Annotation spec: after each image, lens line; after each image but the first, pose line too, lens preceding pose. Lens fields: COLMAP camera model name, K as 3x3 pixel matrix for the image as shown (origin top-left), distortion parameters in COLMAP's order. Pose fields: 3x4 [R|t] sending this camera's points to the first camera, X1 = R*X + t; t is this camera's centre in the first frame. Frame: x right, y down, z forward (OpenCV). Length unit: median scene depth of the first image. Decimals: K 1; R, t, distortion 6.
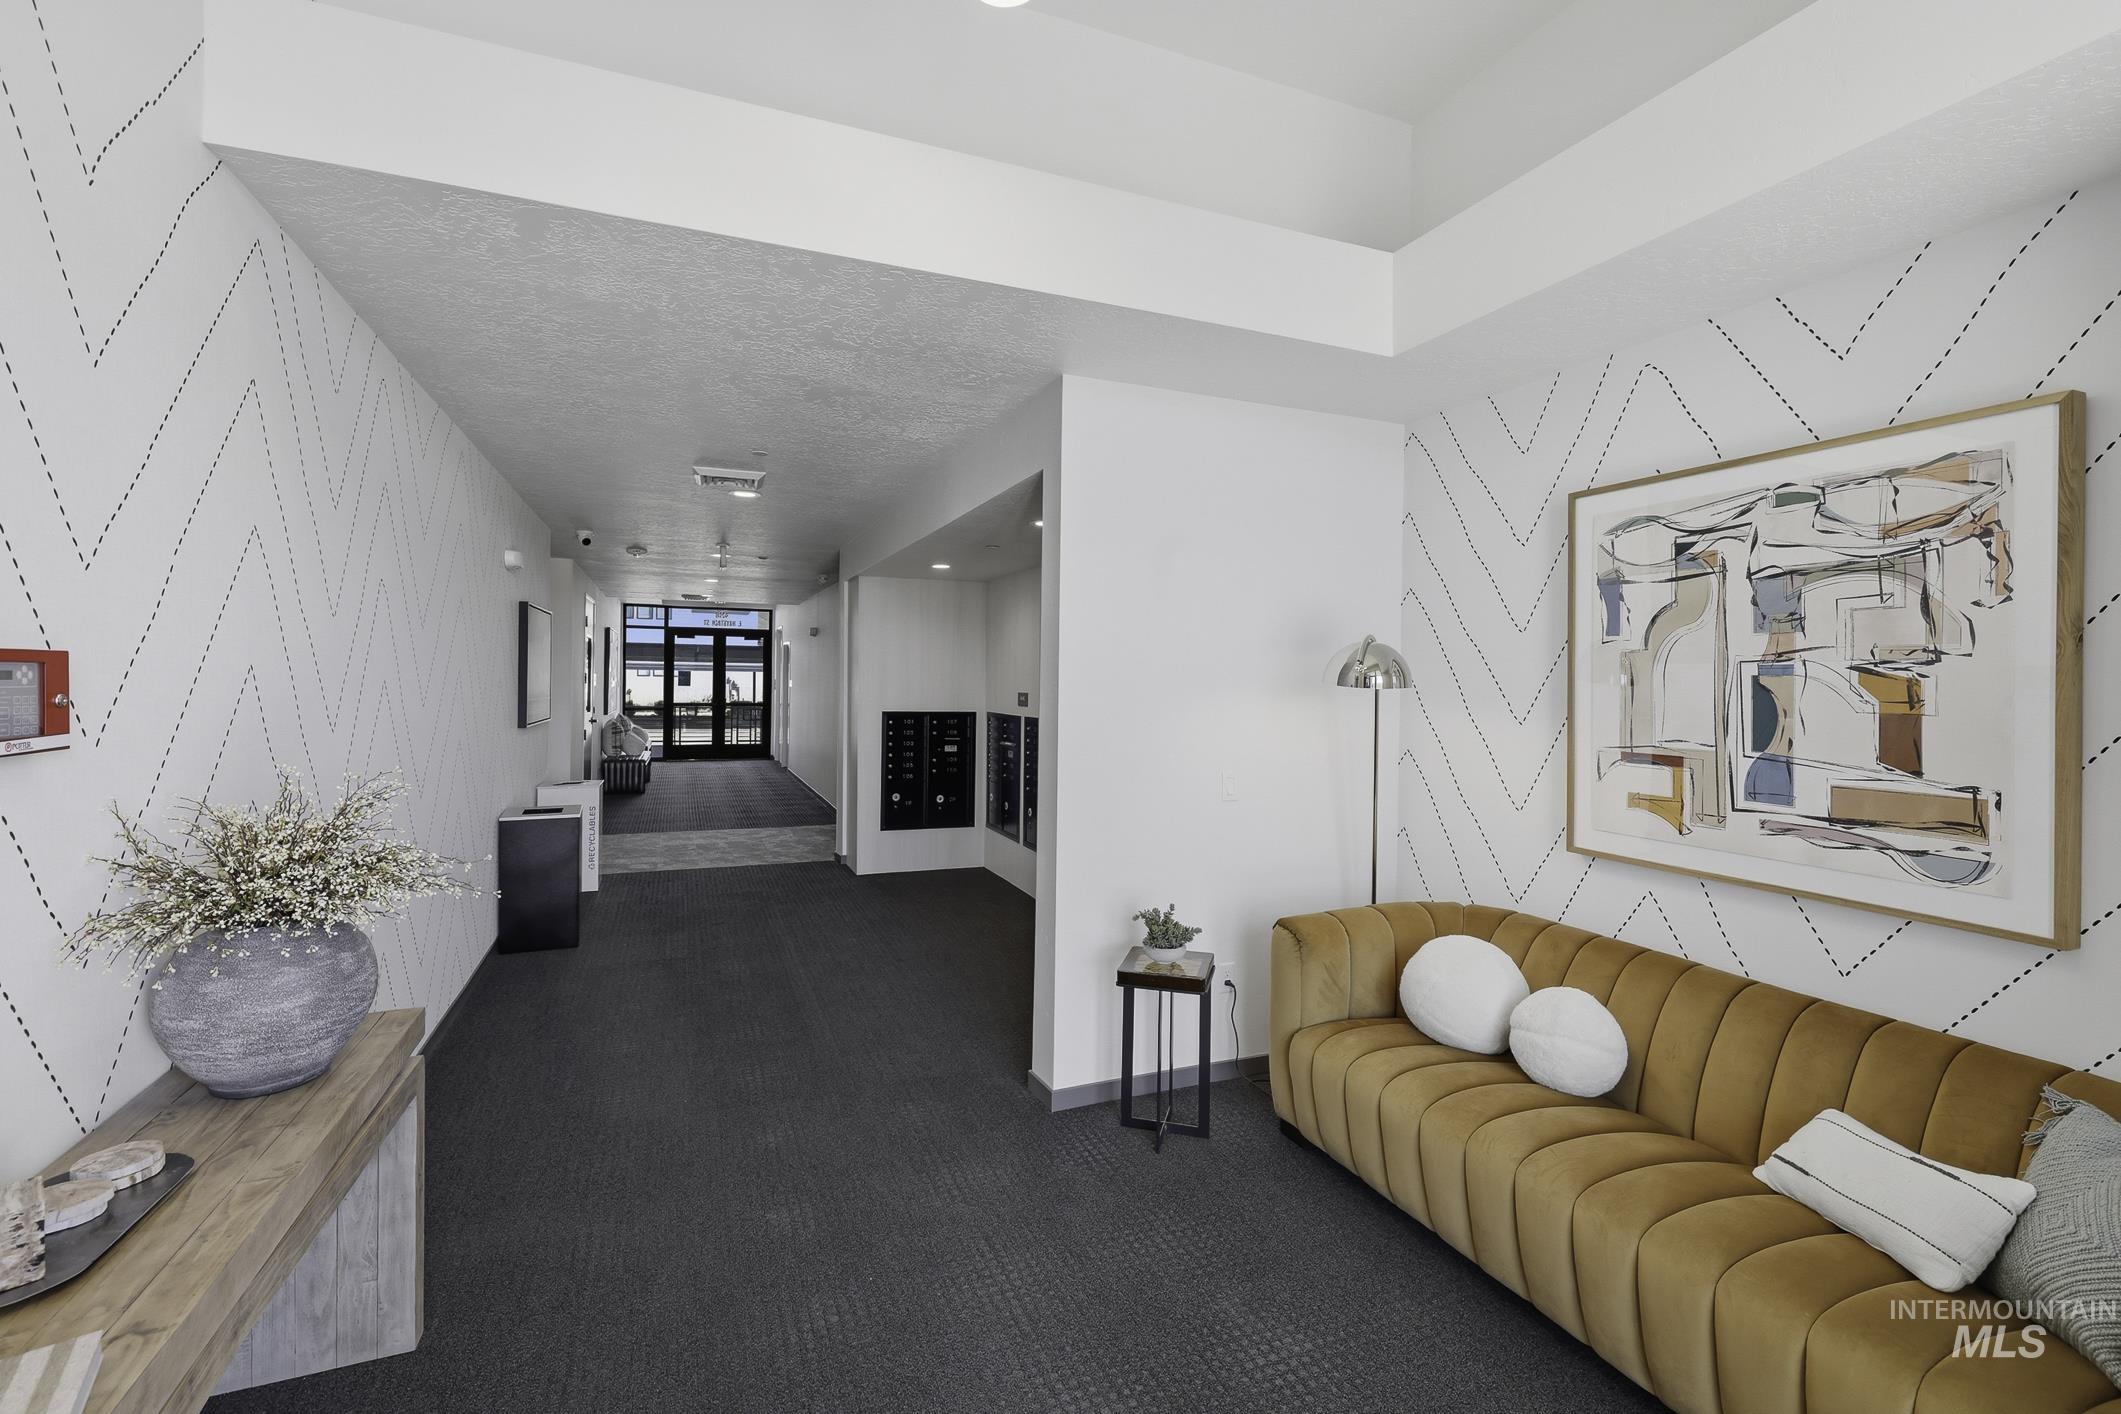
lens RADIAL K [[922.1, 0, 1057.7], [0, 922.1, 694.4], [0, 0, 1]] dist [-0.002402, -0.000428]
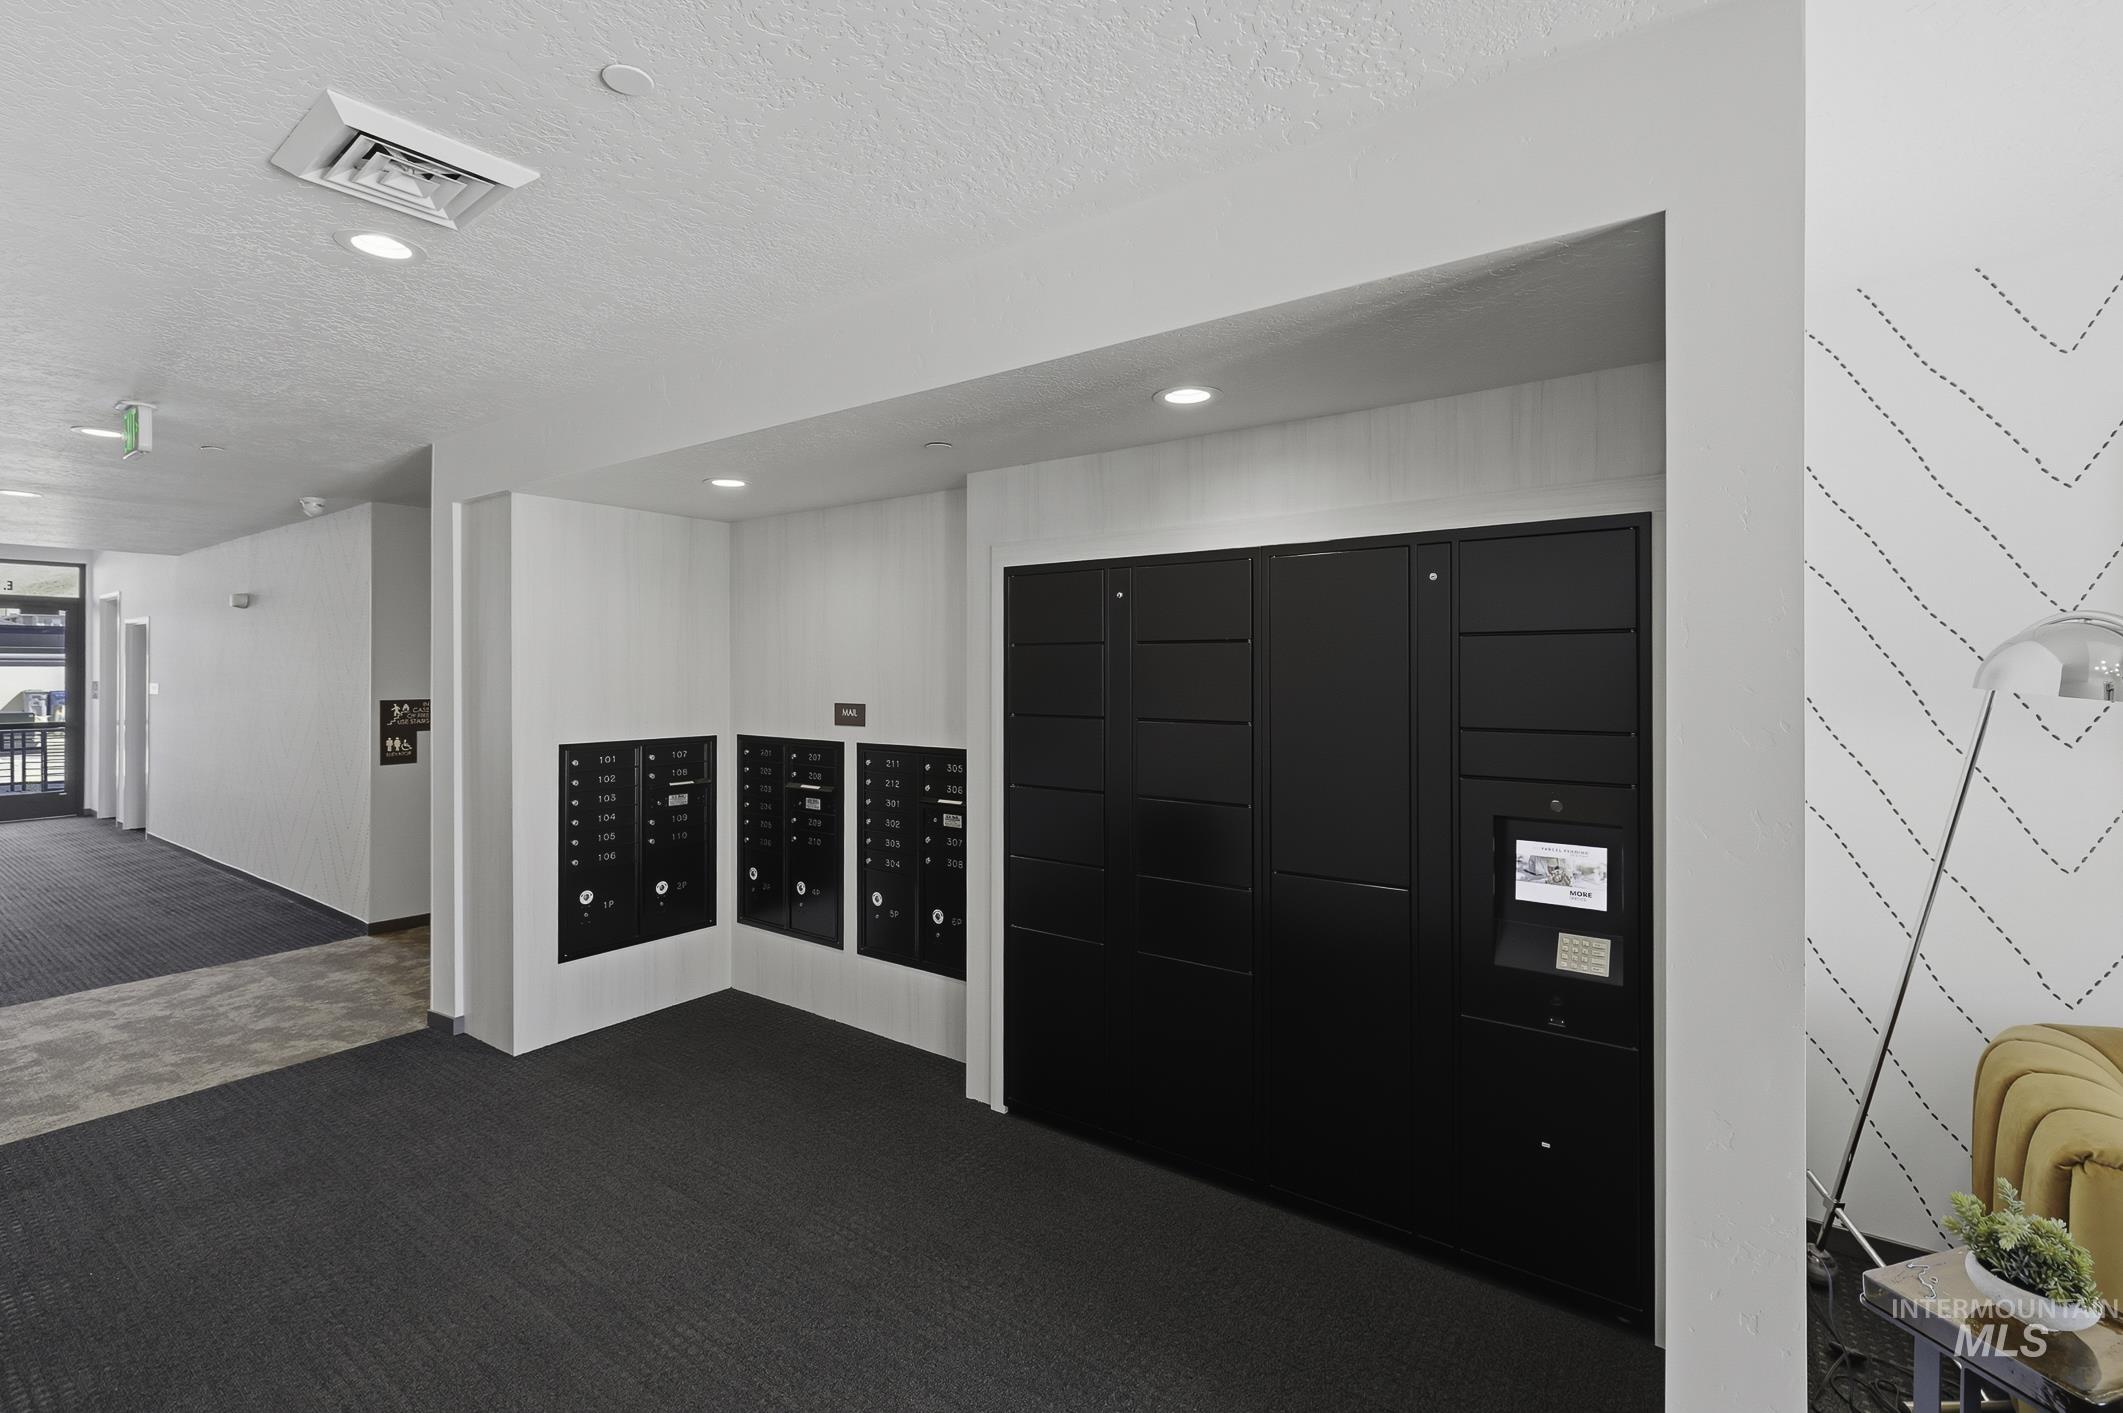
lens RADIAL K [[923.0, 0, 1063.4], [0, 923.0, 688.9], [0, 0, 1]] dist [-0.002402, -0.000428]
pose [[0.842648, -0.017797, 0.538170, -0.225163], [0.016263, 0.999839, 0.007600, -0.012617], [-0.538219, 0.002348, 0.842802, 0.373160]]
